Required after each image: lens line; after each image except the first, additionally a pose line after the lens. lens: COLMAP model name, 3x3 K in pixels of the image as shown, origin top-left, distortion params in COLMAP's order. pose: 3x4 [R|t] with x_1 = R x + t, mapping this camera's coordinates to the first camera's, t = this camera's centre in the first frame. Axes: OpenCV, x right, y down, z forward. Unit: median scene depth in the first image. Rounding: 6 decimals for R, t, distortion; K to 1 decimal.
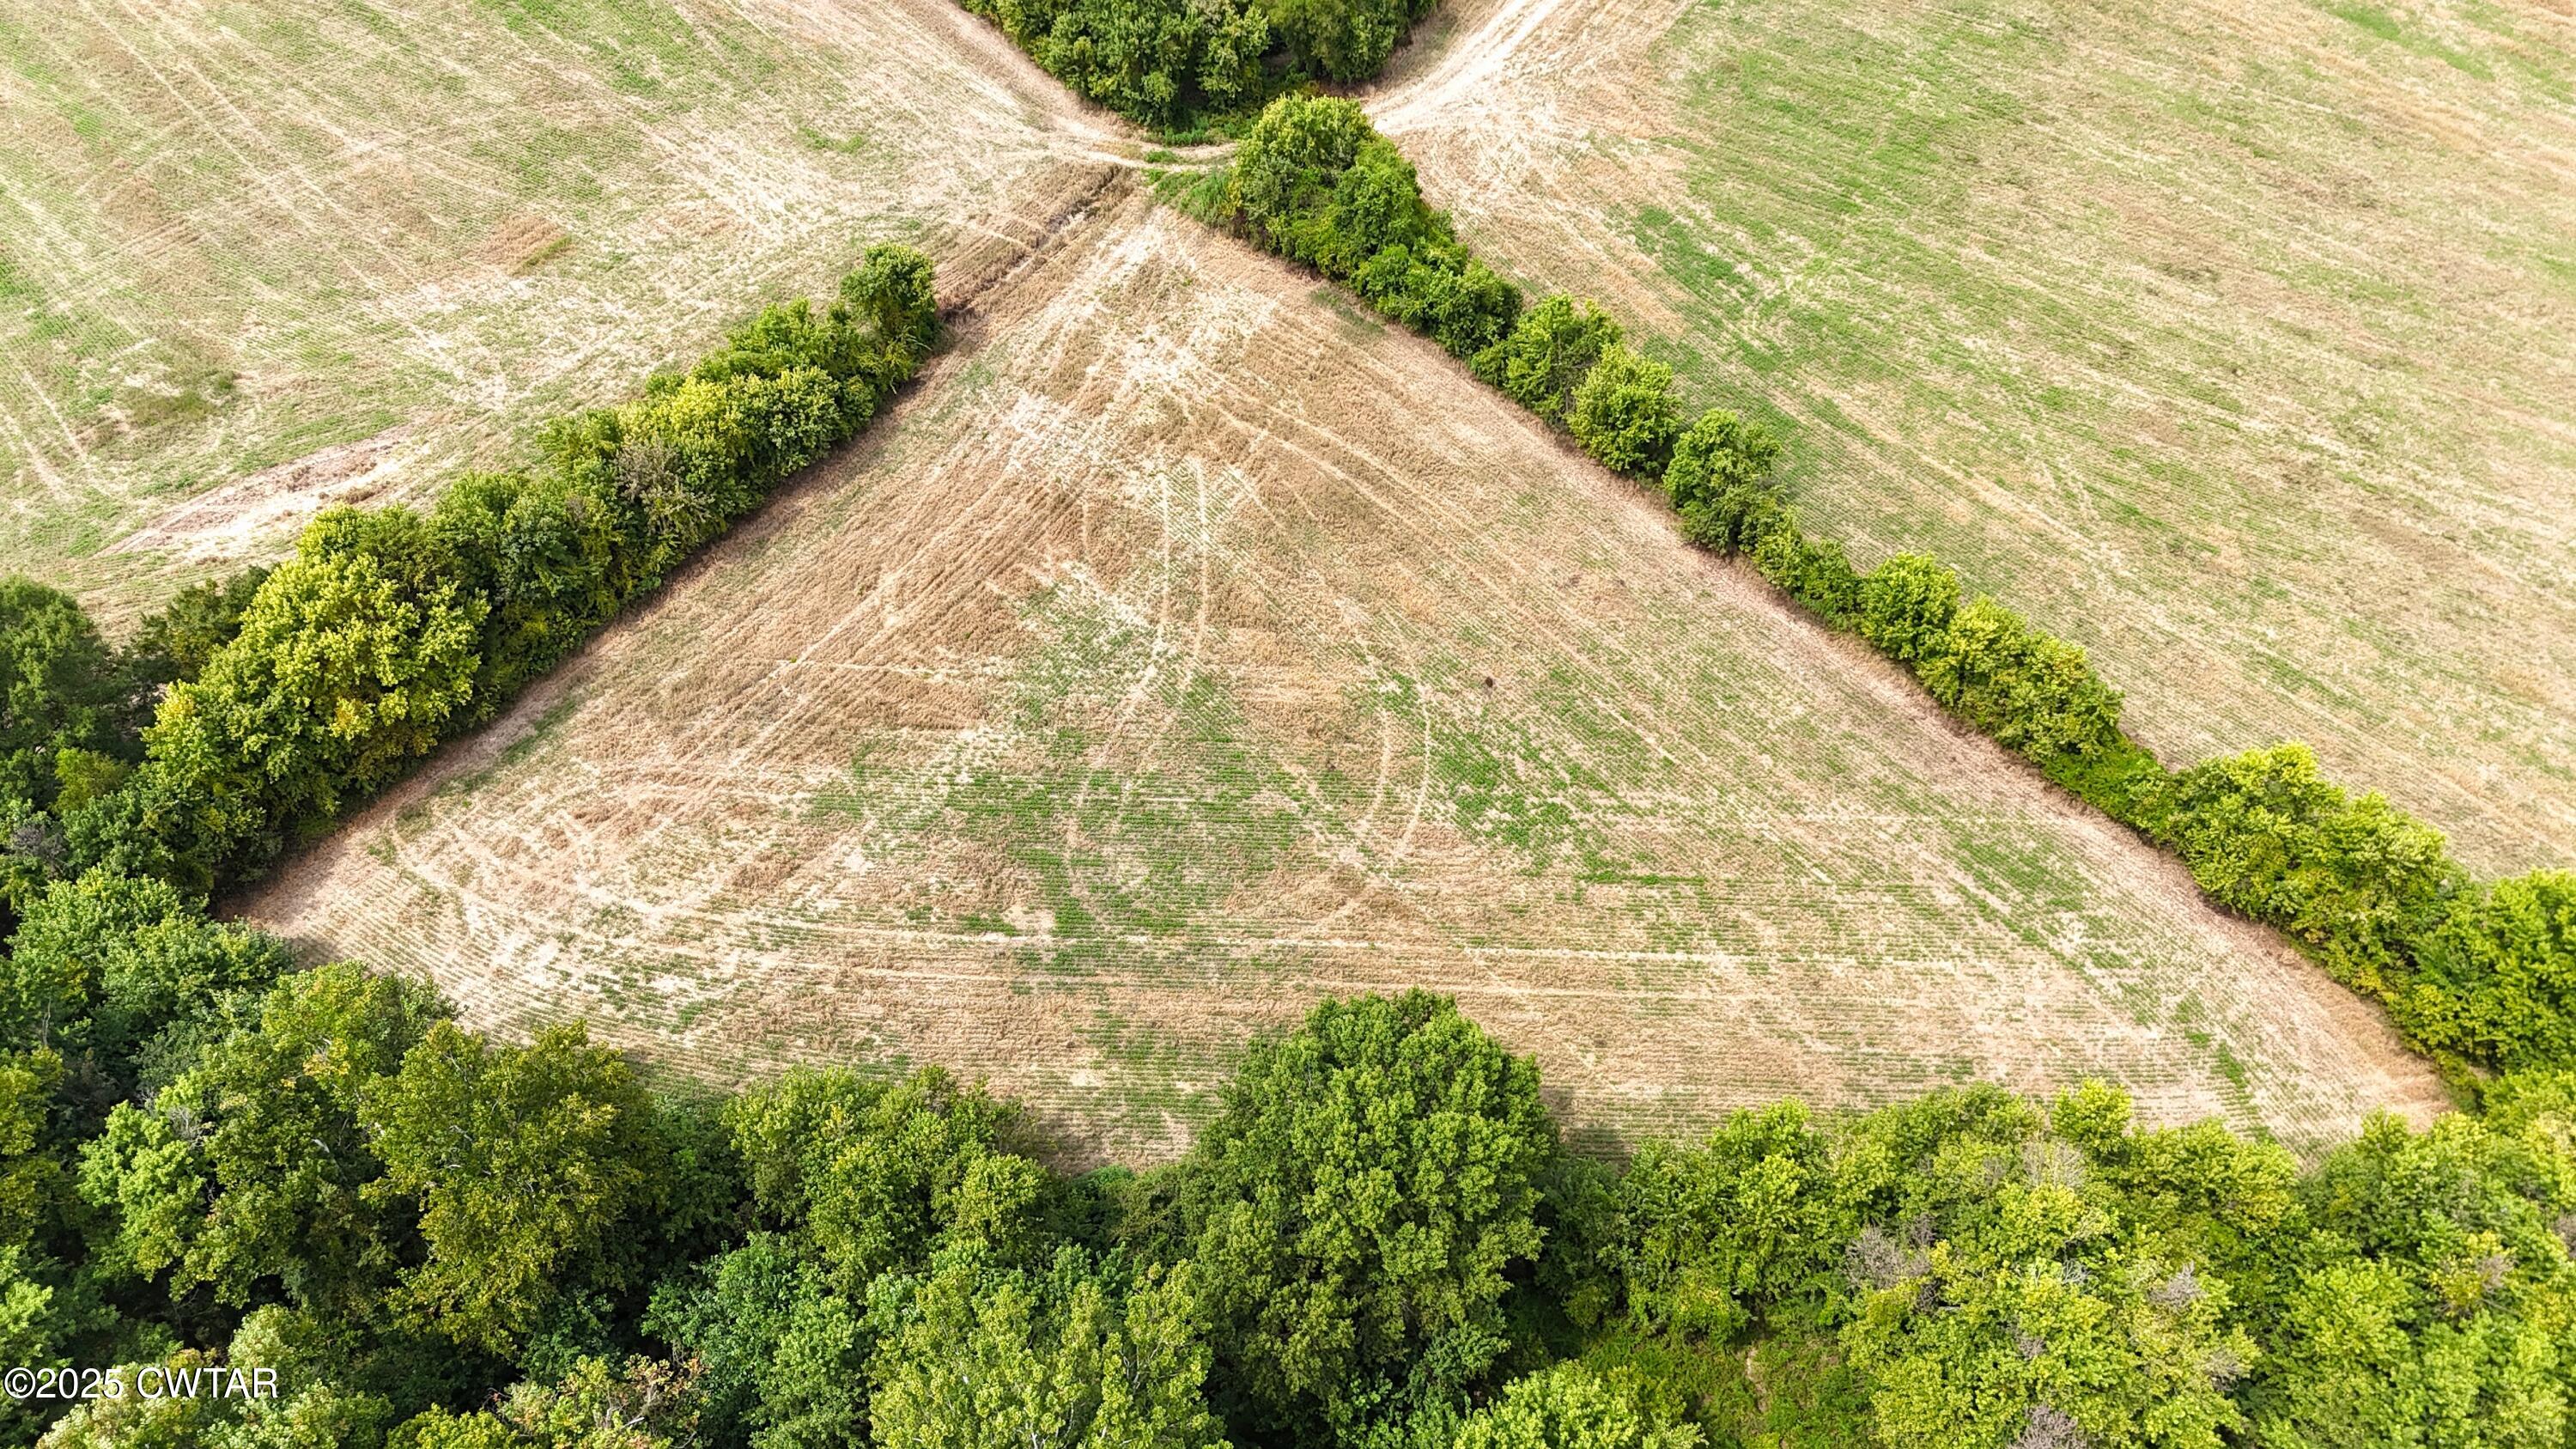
lens RADIAL K [[1893.5, 0, 1285.7], [0, 1893.5, 722.7], [0, 0, 1]] dist [0.079968, -0.077641]
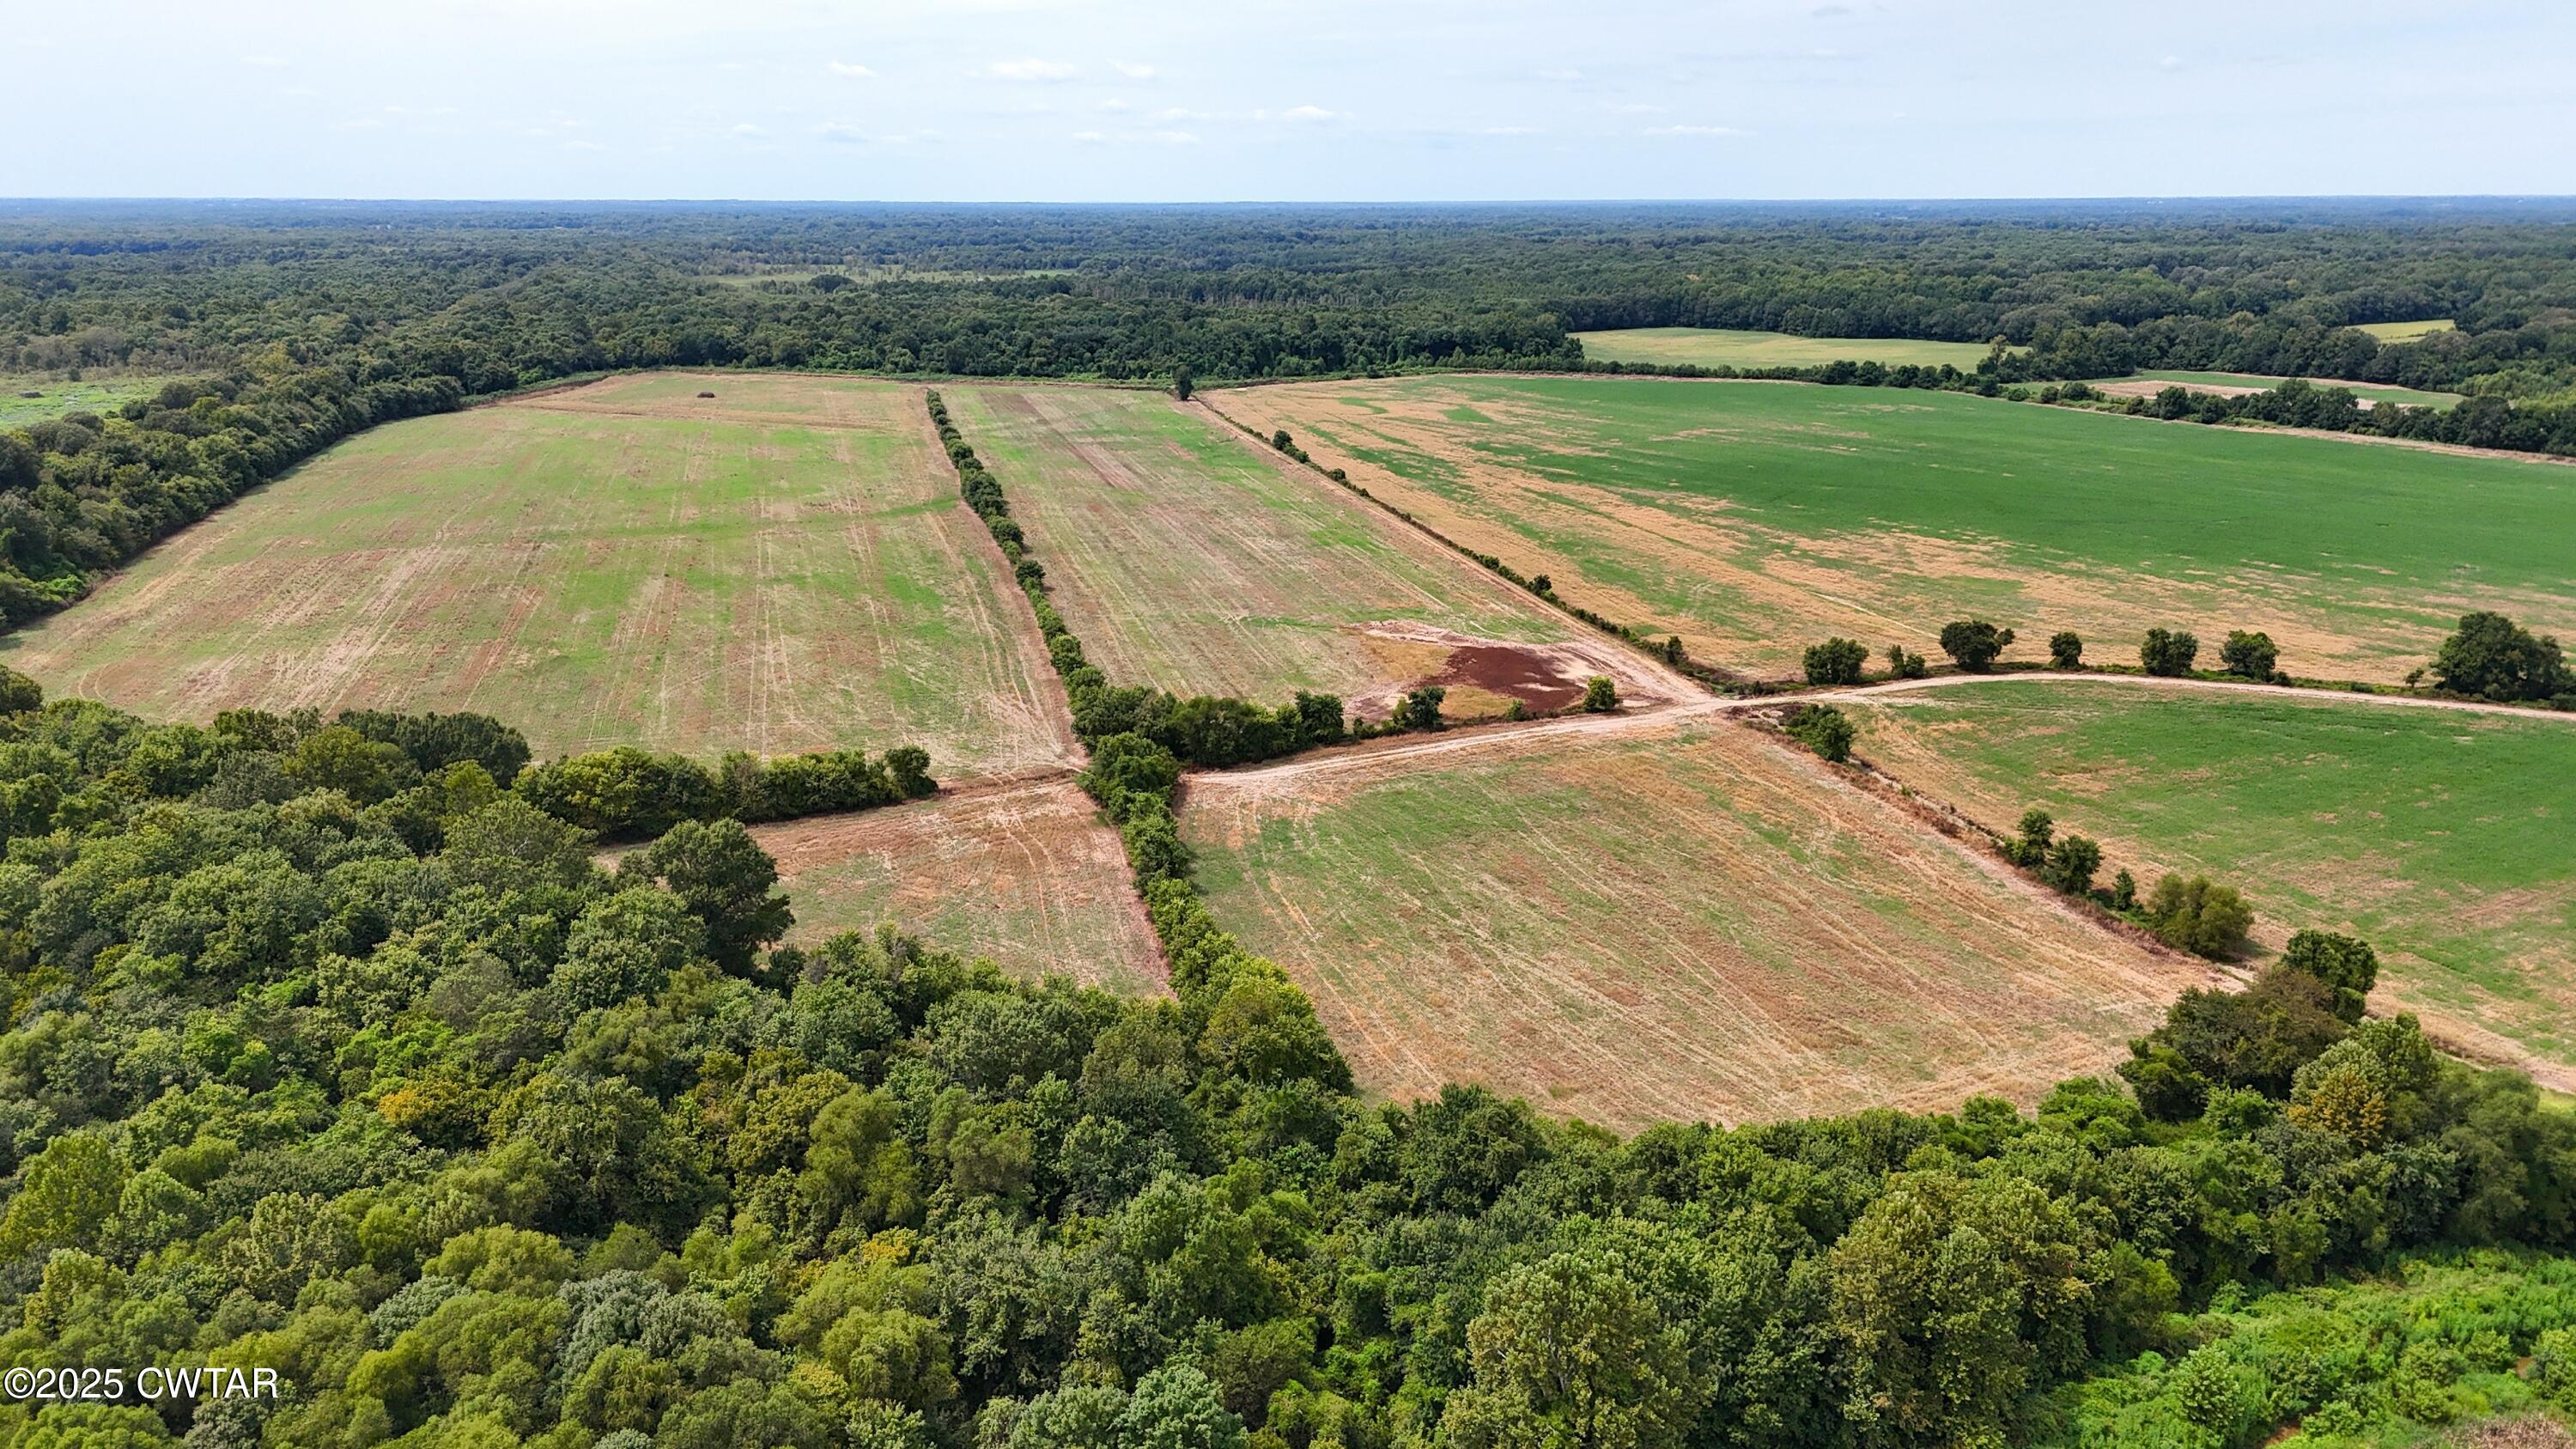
lens RADIAL K [[1893.5, 0, 1284.1], [0, 1893.5, 731.8], [0, 0, 1]] dist [0.079968, -0.077641]
pose [[0.875319, 0.121952, -0.467916, 1.165298], [-0.363954, 0.803266, -0.471487, 0.605113], [0.318363, 0.583002, 0.747499, -0.510005]]
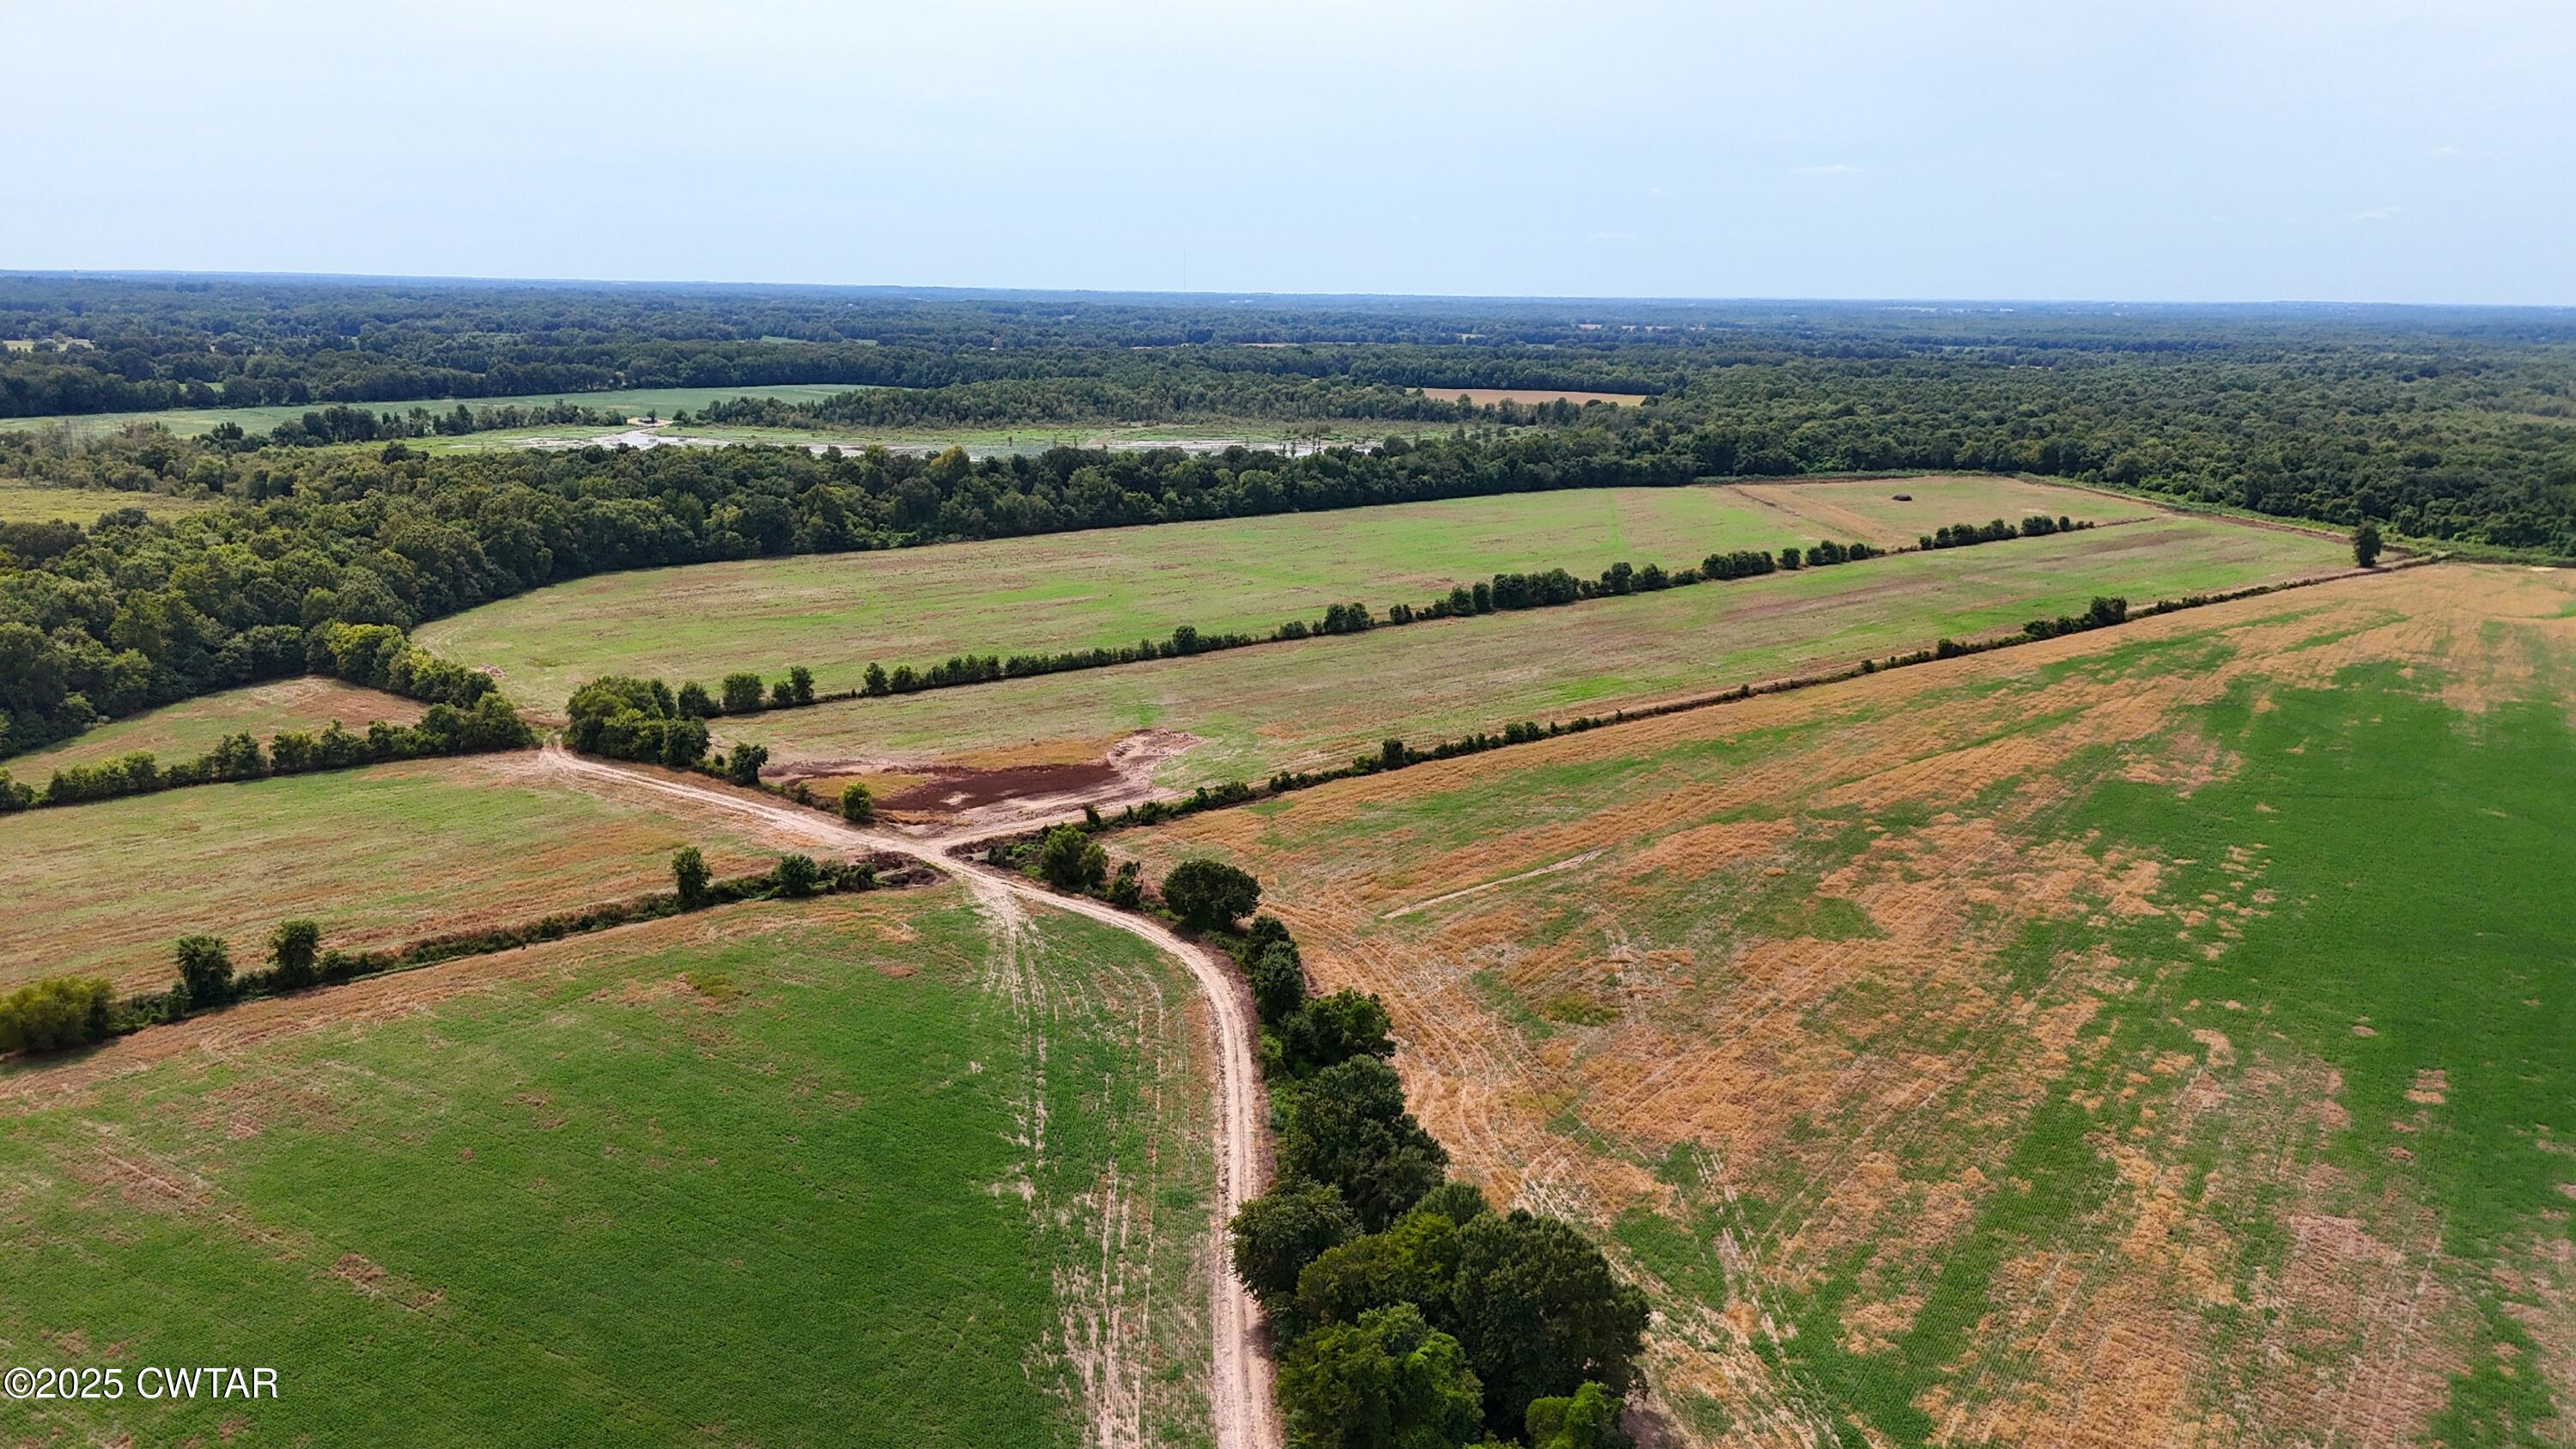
lens RADIAL K [[1893.5, 0, 1291.2], [0, 1893.5, 741.2], [0, 0, 1]] dist [0.079968, -0.077641]
pose [[-0.033857, 0.224398, -0.973909, 2.610723], [-0.774090, 0.610495, 0.167574, -1.616548], [0.632170, 0.759567, 0.153035, 1.381383]]
